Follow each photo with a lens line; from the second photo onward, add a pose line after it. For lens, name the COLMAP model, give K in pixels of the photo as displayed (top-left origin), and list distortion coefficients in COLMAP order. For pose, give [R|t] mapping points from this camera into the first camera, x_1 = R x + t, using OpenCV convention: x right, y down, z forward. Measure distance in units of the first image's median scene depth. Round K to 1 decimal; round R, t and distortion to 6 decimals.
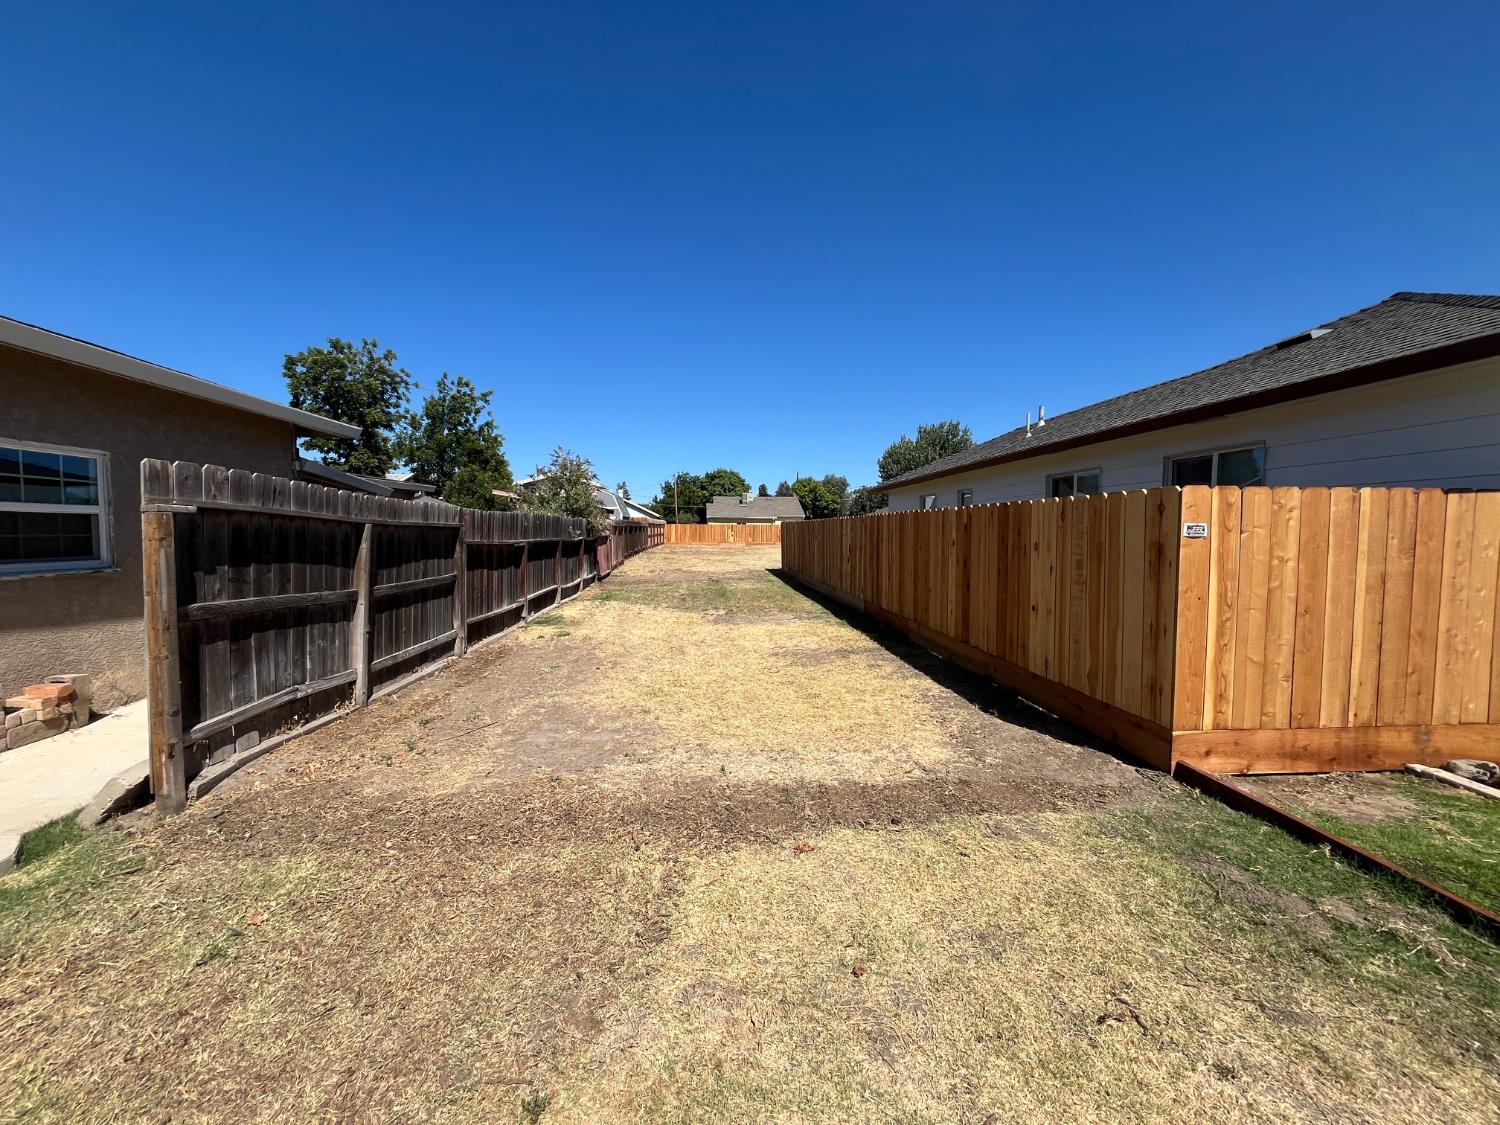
lens RADIAL K [[606.3, 0, 750.0], [0, 606.3, 562.5], [0, 0, 1]] dist [-0.000114, -0.000155]
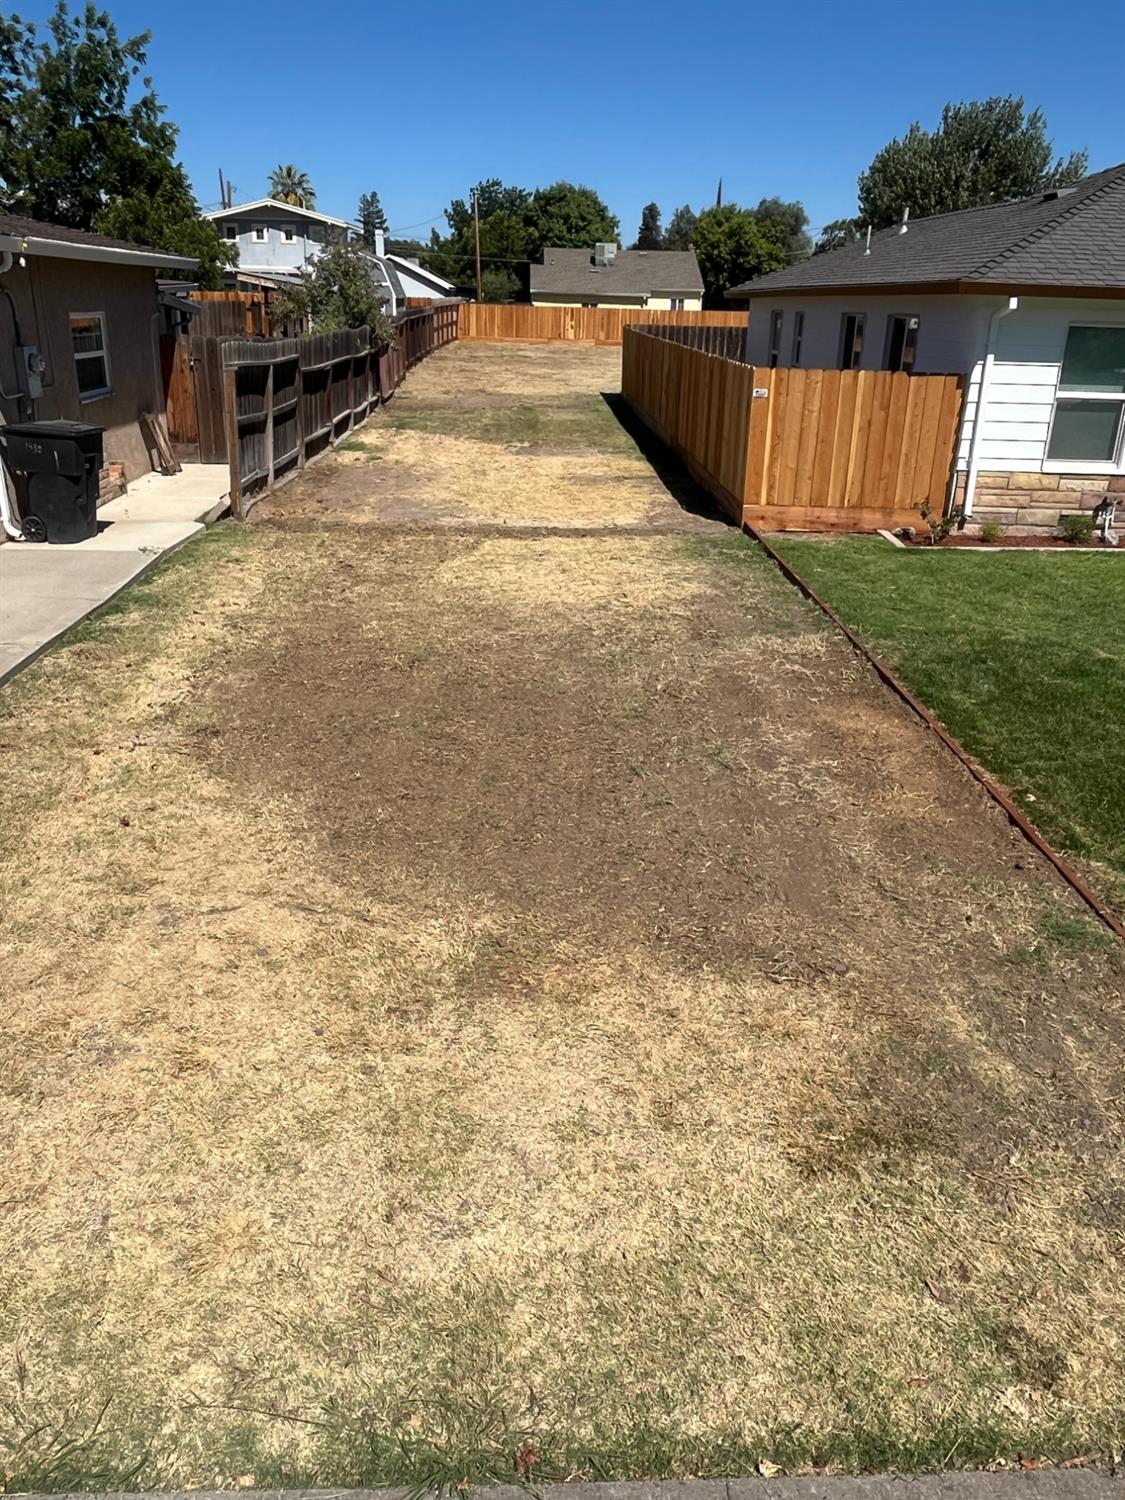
lens RADIAL K [[1139.1, 0, 562.5], [0, 1139.1, 750.0], [0, 0, 1]] dist [-0.000608, -0.005223]
pose [[0.998347, 0.041768, -0.039479, 0.080088], [-0.027004, 0.947264, 0.319315, -0.029097], [0.050735, -0.317721, 0.946826, -0.671803]]
